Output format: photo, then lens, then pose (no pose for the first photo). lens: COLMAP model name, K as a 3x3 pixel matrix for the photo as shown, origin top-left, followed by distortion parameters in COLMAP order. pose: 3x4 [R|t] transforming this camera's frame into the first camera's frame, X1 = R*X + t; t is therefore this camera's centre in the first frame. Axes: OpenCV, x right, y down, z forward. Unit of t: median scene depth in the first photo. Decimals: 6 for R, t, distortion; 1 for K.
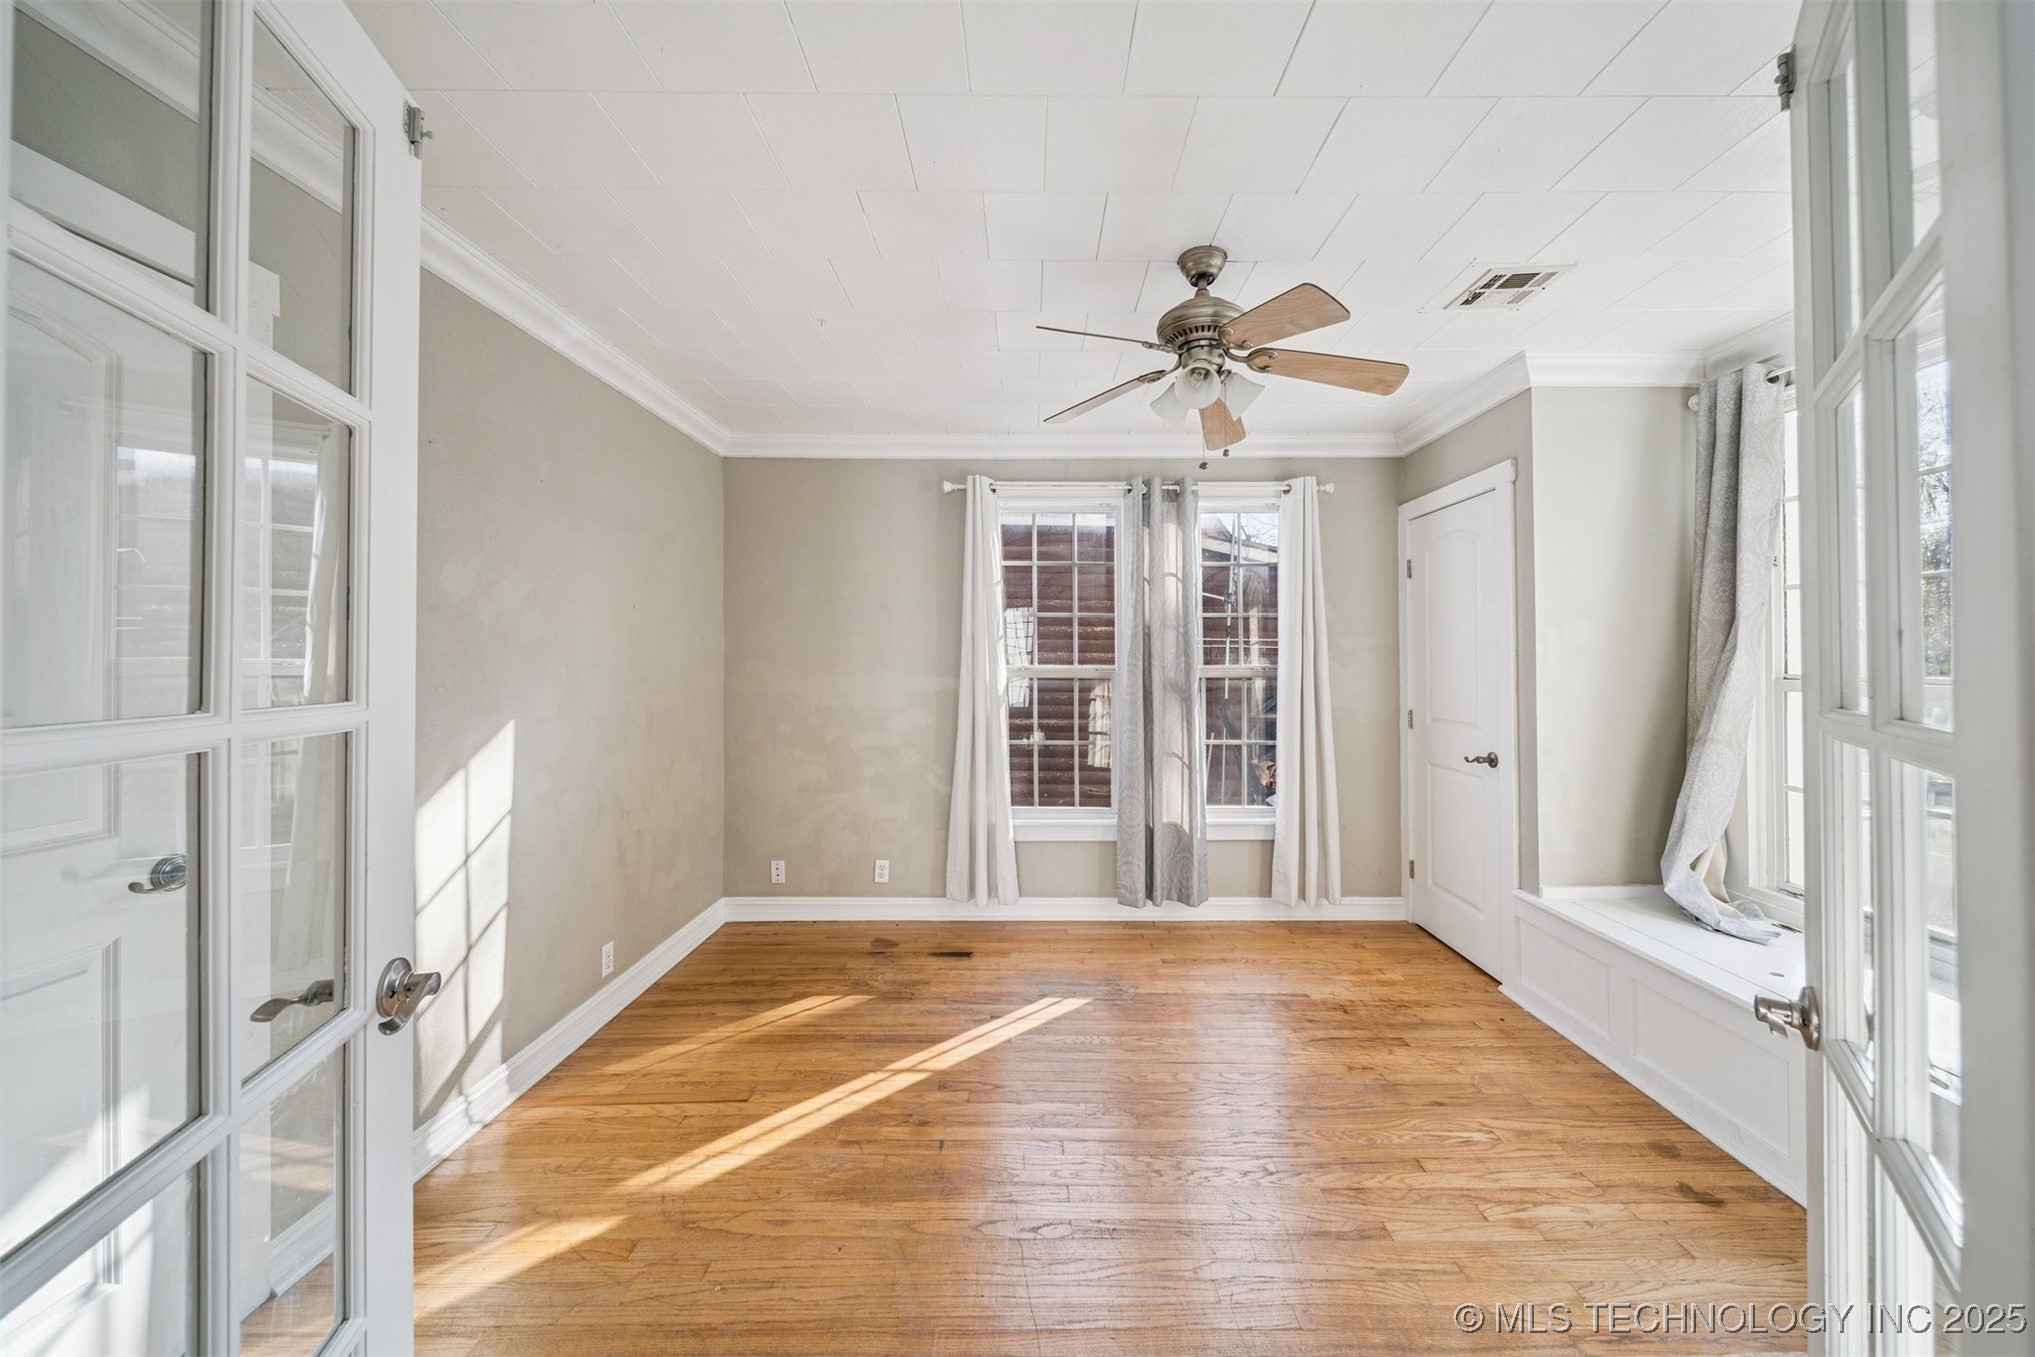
lens RADIAL K [[724.2, 0, 1017.5], [0, 724.2, 657.7], [0, 0, 1]] dist [-0.002064, -0.000484]
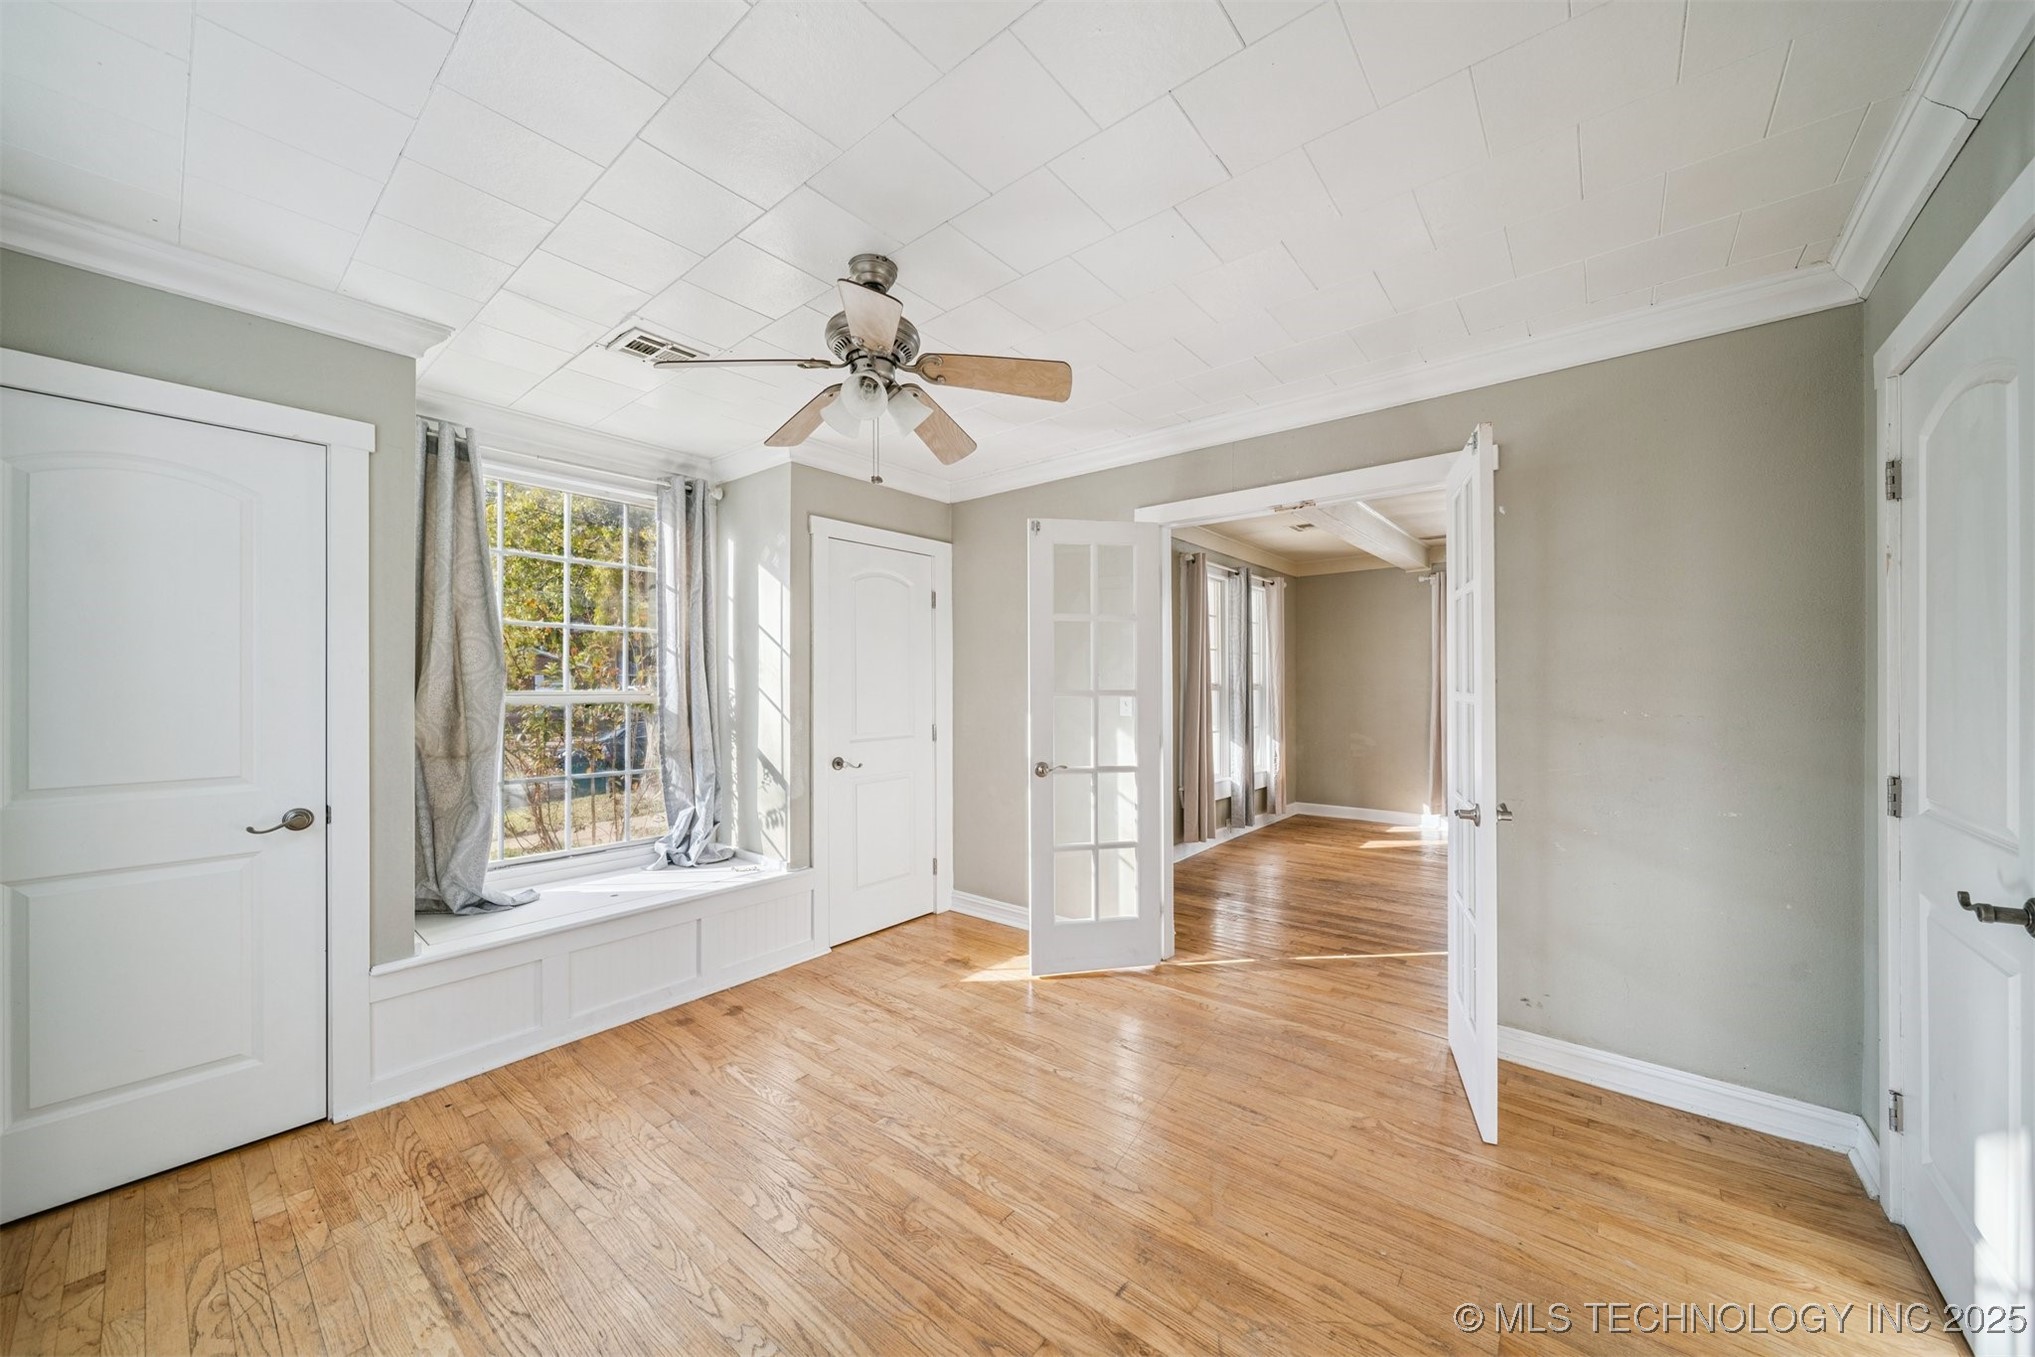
lens RADIAL K [[724.2, 0, 1021.1], [0, 724.2, 679.4], [0, 0, 1]] dist [-0.002064, -0.000484]
pose [[-0.786723, 0.003466, 0.617297, -0.541111], [-0.002297, 0.999961, -0.008543, 0.012988], [-0.617302, -0.008139, -0.786684, 1.799667]]
